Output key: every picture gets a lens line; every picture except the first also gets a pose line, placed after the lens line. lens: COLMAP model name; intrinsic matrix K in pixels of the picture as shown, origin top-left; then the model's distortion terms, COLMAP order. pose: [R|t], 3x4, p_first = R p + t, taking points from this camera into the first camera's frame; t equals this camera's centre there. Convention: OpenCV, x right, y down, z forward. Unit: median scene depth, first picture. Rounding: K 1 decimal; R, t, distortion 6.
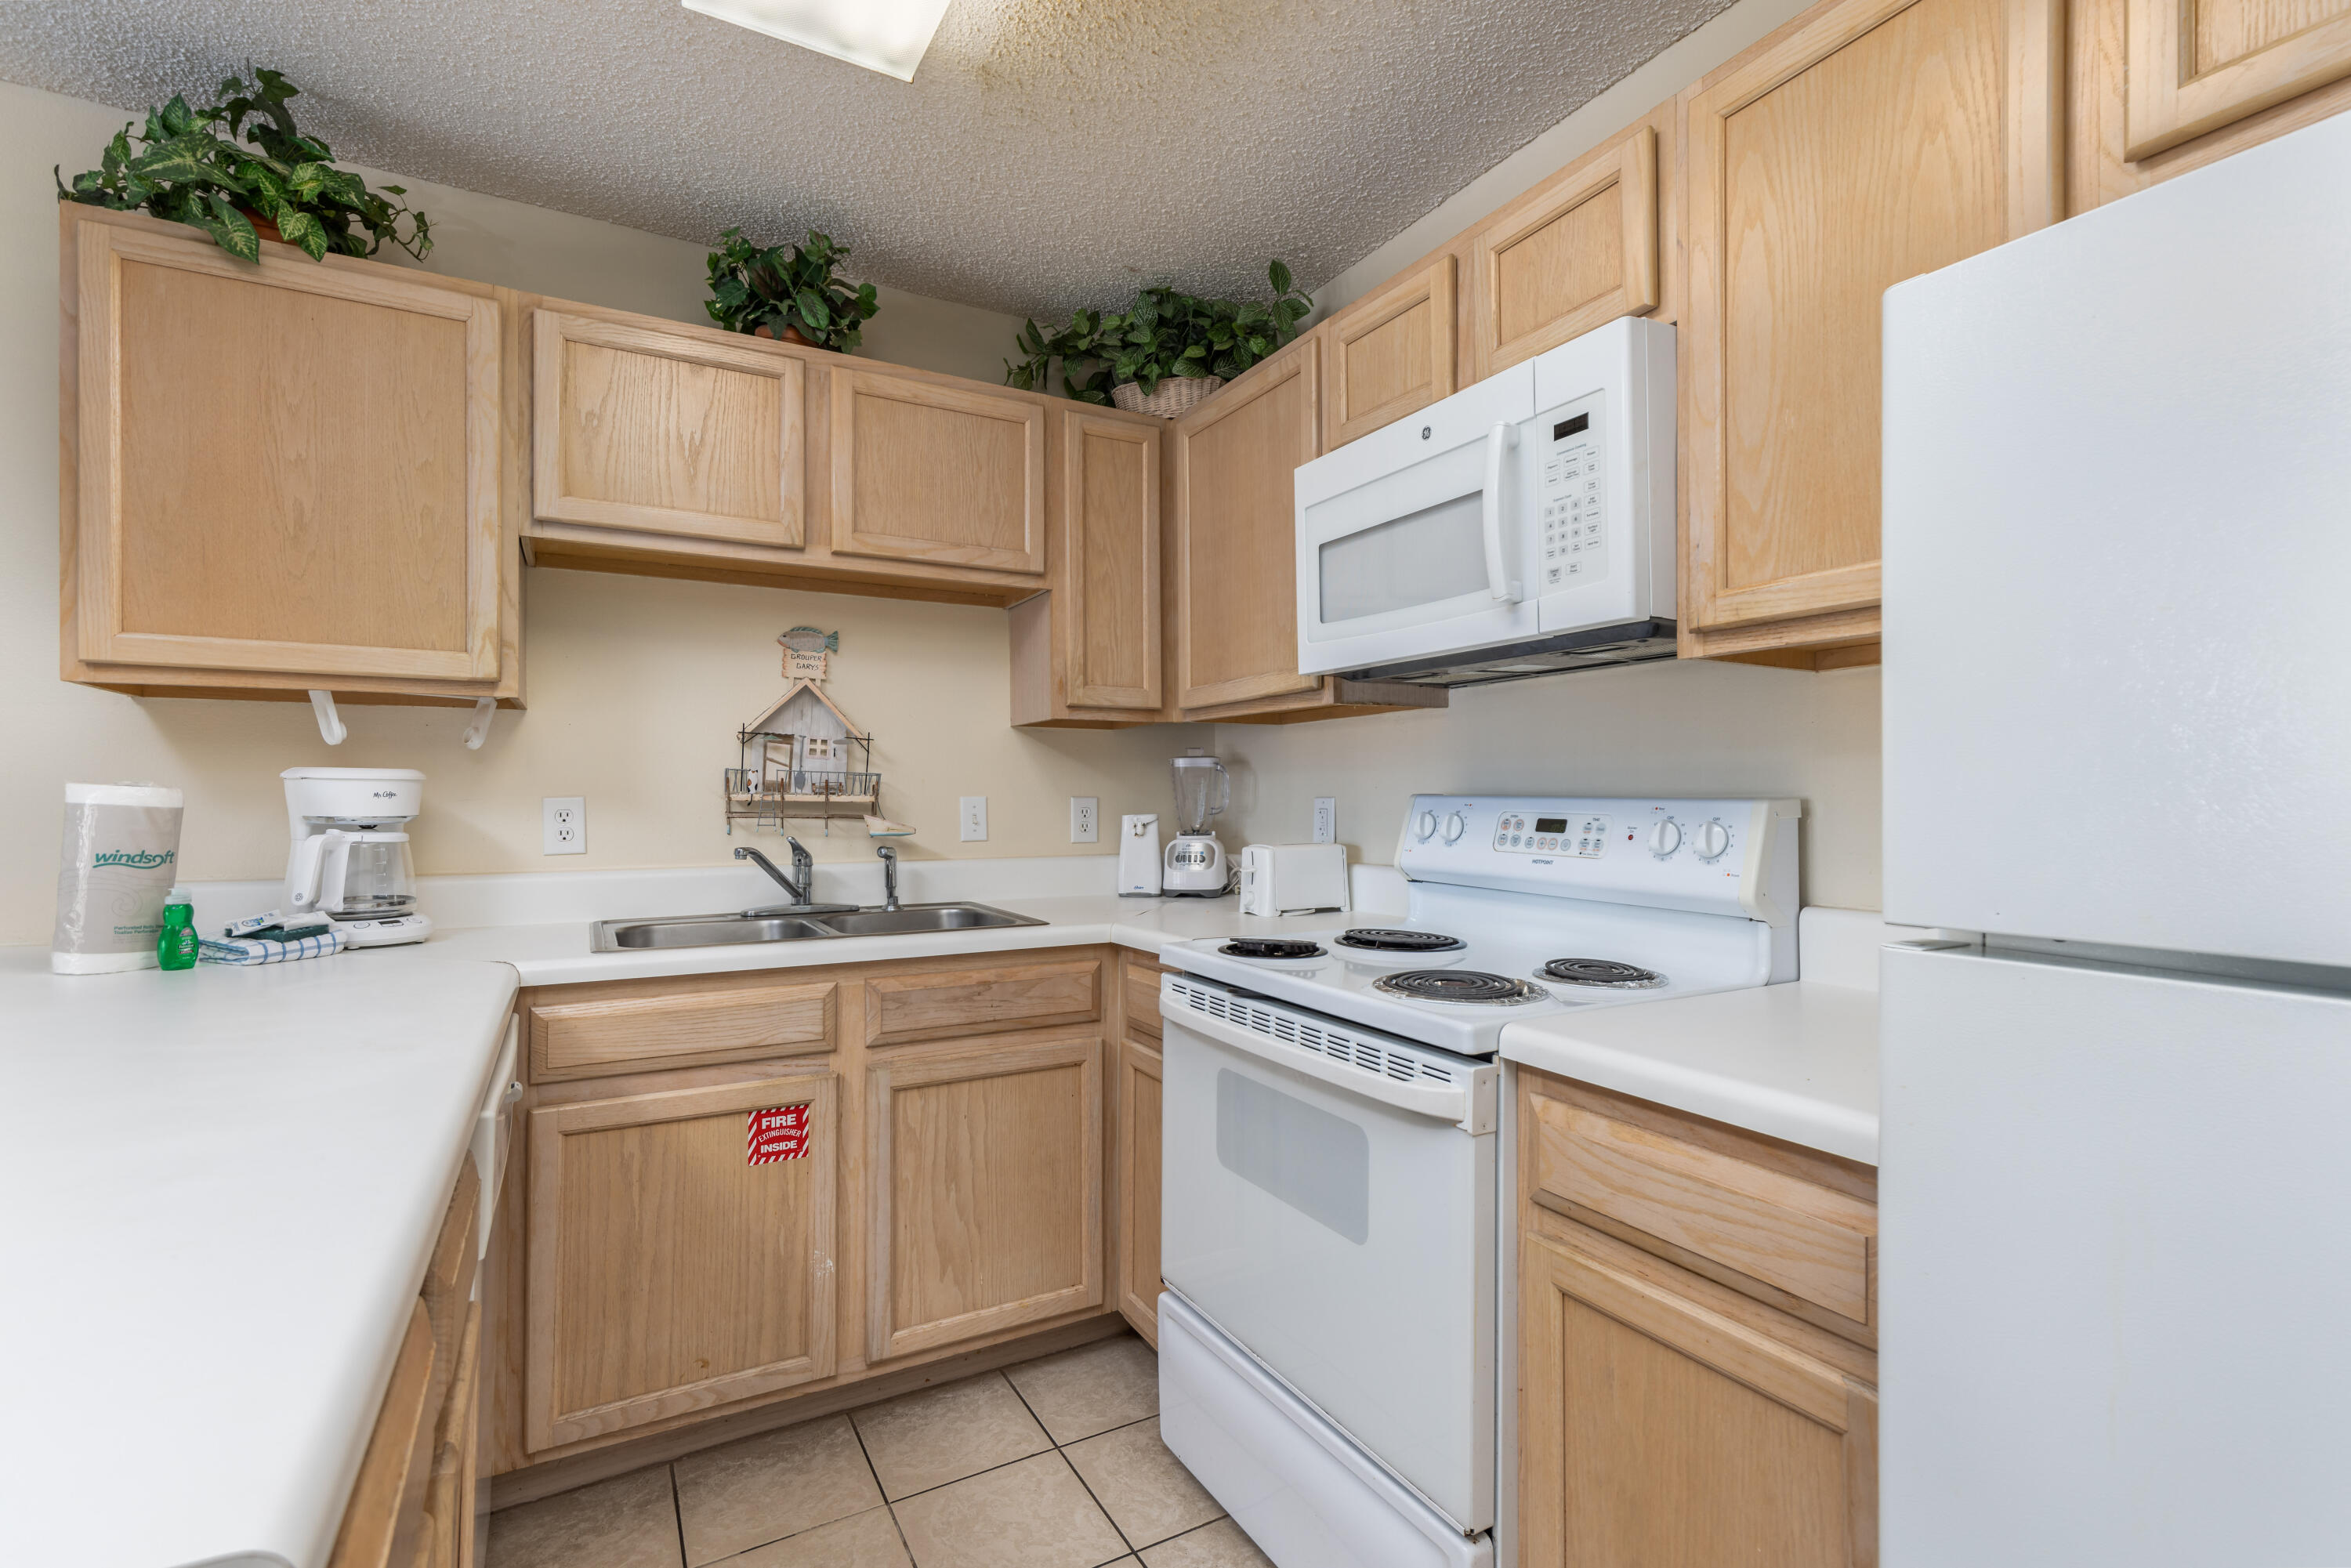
lens RADIAL K [[1064.9, 0, 1175.5], [0, 1064.9, 784.0], [0, 0, 1]] dist [0.002270, 0.000295]
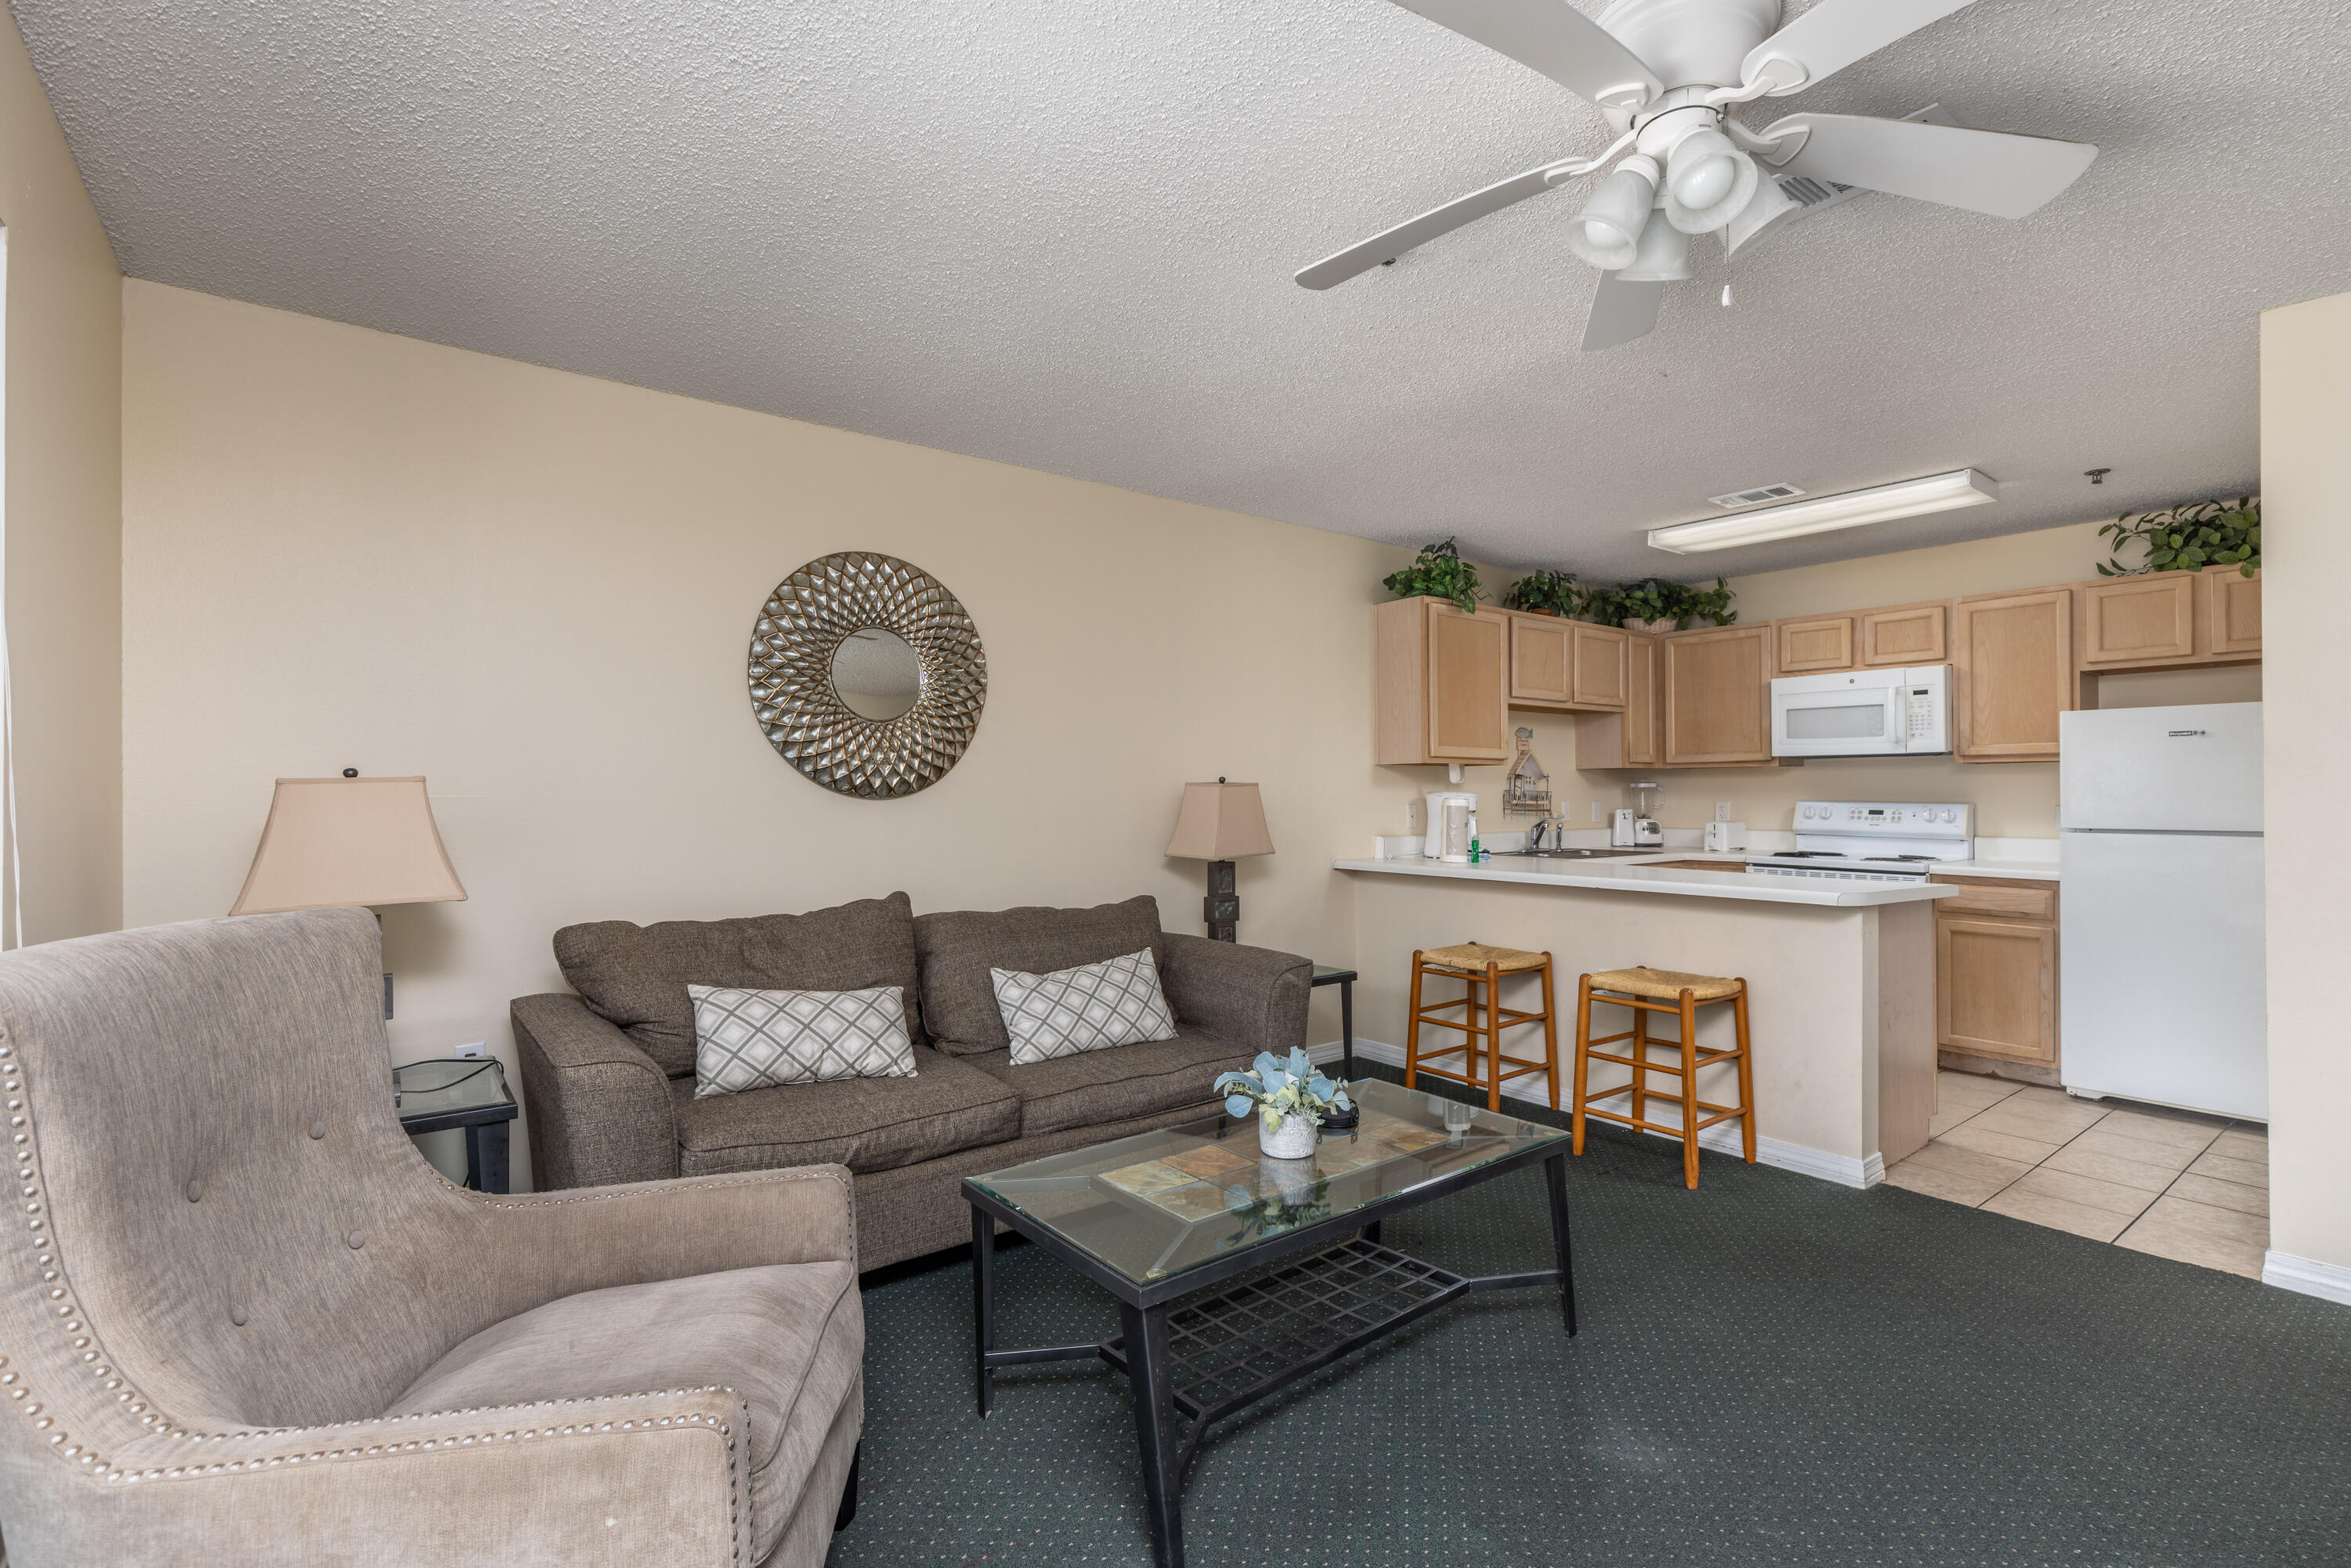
lens RADIAL K [[1064.9, 0, 1175.5], [0, 1064.9, 784.0], [0, 0, 1]] dist [0.002270, 0.000295]
pose [[0.989733, 0.000740, 0.142930, -1.670907], [-0.000984, 0.999998, 0.001638, -0.034852], [-0.142928, -0.001762, 0.989731, -1.366544]]
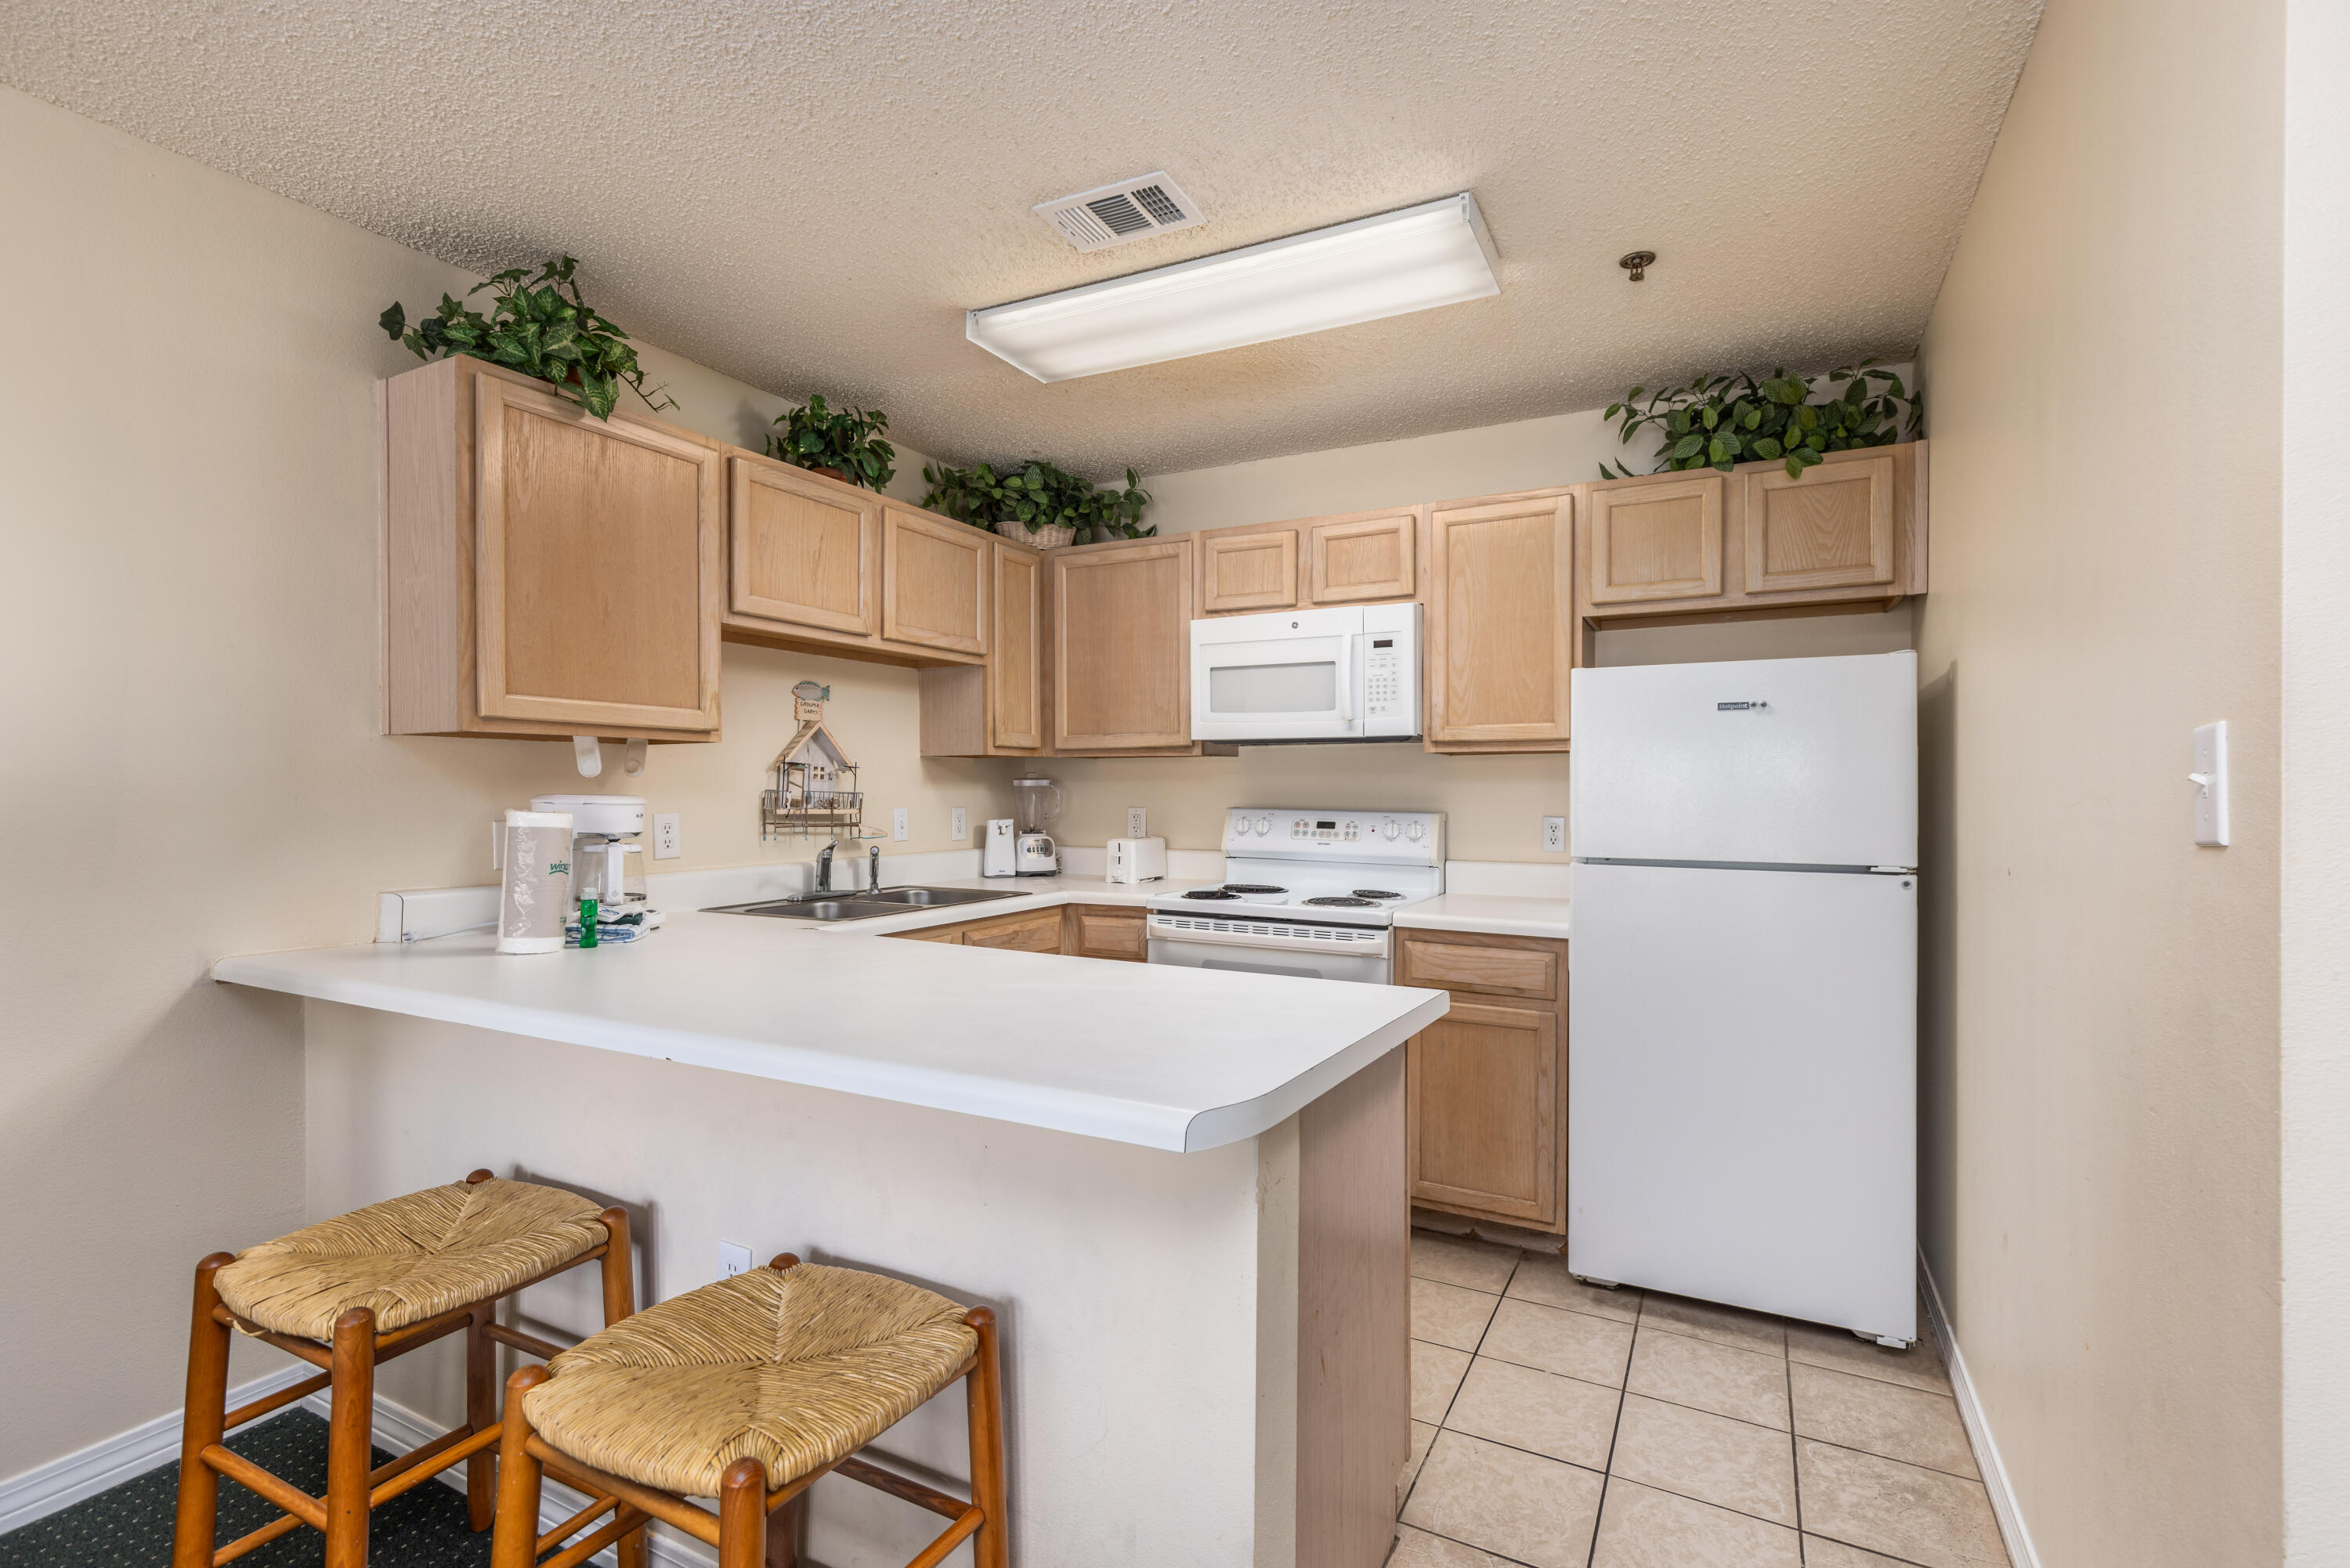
lens RADIAL K [[1064.4, 0, 1175.0], [0, 1064.4, 784.0], [0, 0, 1]] dist [0.002270, 0.000295]
pose [[0.843050, 0.005035, 0.537811, -0.799258], [-0.009530, 0.999939, 0.005577, -0.038322], [-0.537750, -0.009827, 0.843047, -0.422575]]
